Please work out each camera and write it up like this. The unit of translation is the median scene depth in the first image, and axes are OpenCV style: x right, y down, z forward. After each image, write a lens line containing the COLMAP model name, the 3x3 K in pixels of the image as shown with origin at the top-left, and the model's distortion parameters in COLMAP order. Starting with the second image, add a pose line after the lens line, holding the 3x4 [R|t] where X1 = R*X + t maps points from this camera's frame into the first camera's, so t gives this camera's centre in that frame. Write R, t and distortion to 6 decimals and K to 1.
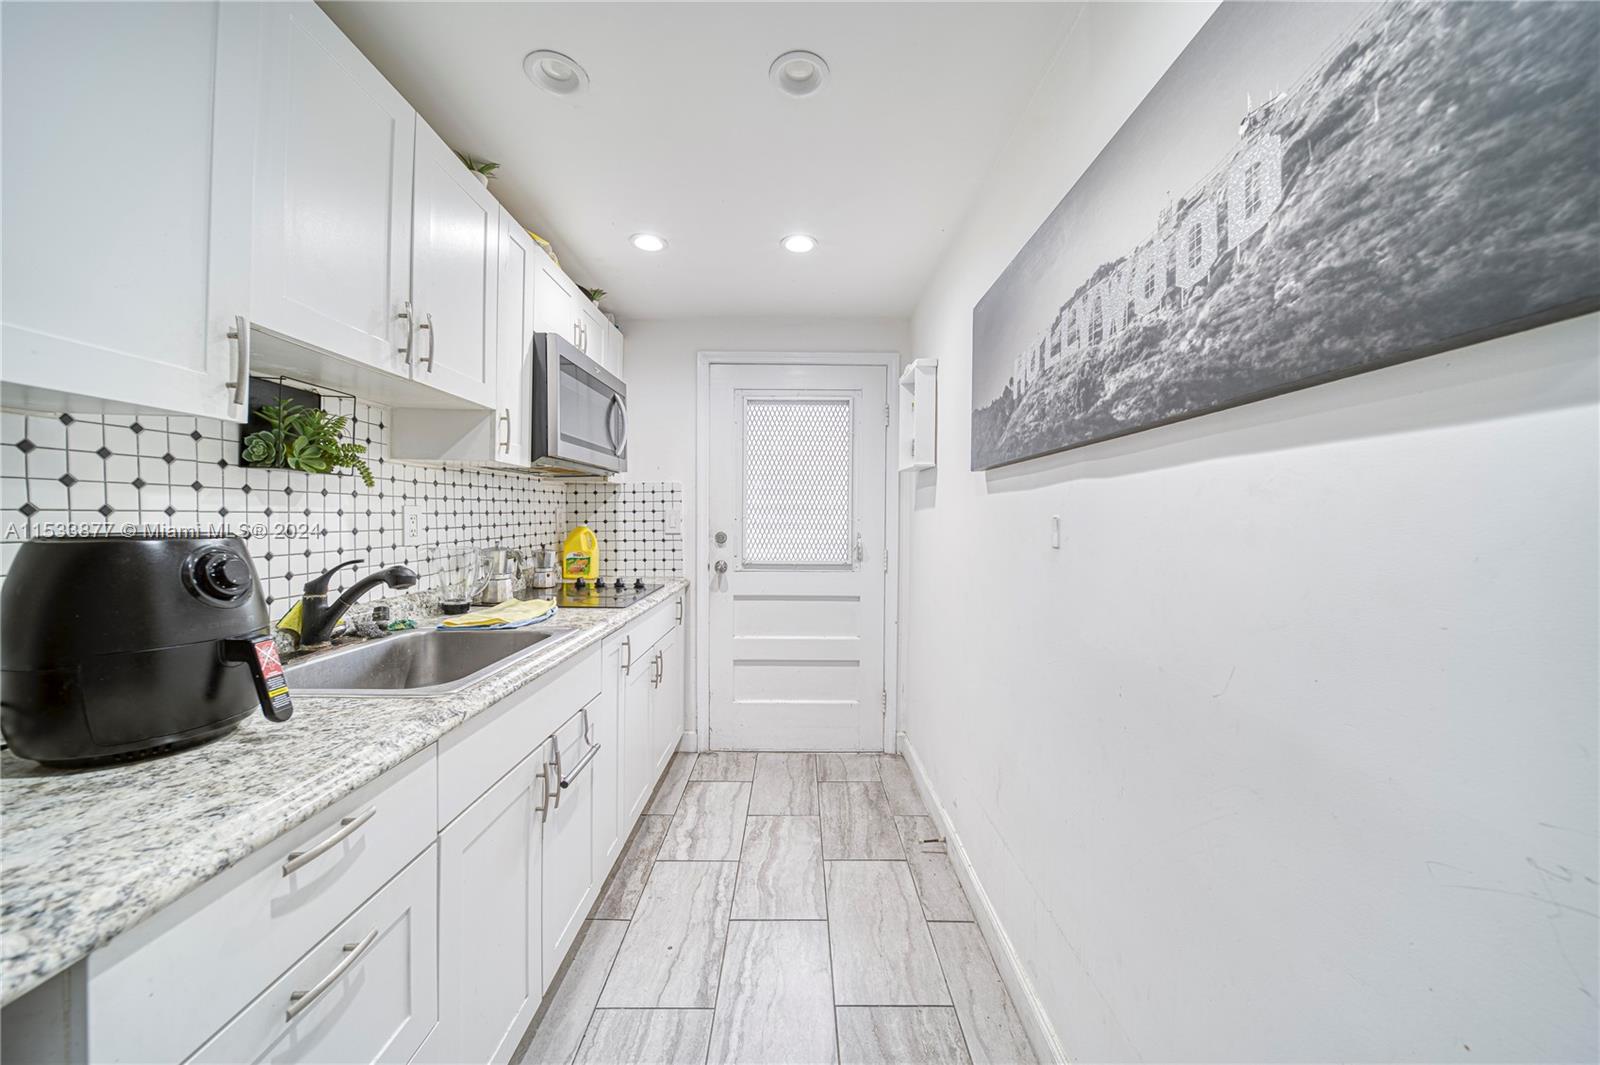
lens RADIAL K [[560.0, 0, 802.9], [0, 560.0, 526.2], [0, 0, 1]] dist [0.000200, -0.001146]
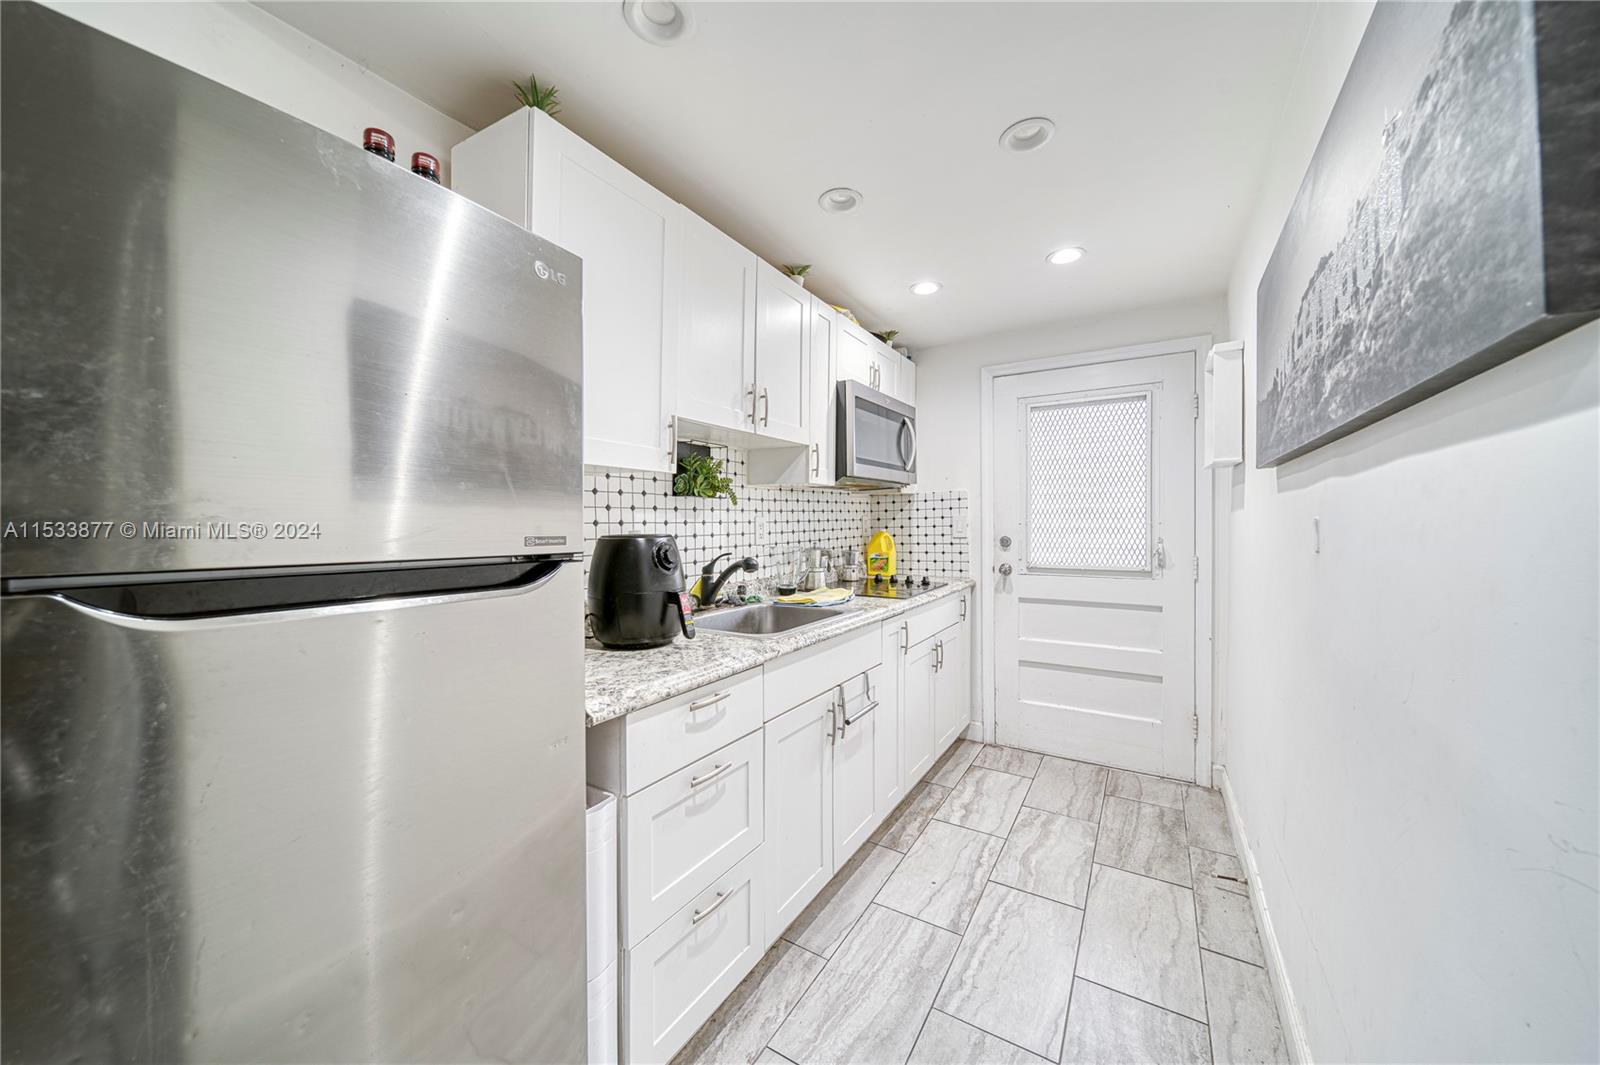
lens RADIAL K [[560.0, 0, 800.8], [0, 560.0, 527.0], [0, 0, 1]] dist [0.000200, -0.001146]
pose [[0.846452, -0.007140, -0.532418, 0.188327], [0.002877, 0.999957, -0.008835, 0.002817], [0.532458, 0.005946, 0.846436, -0.192561]]
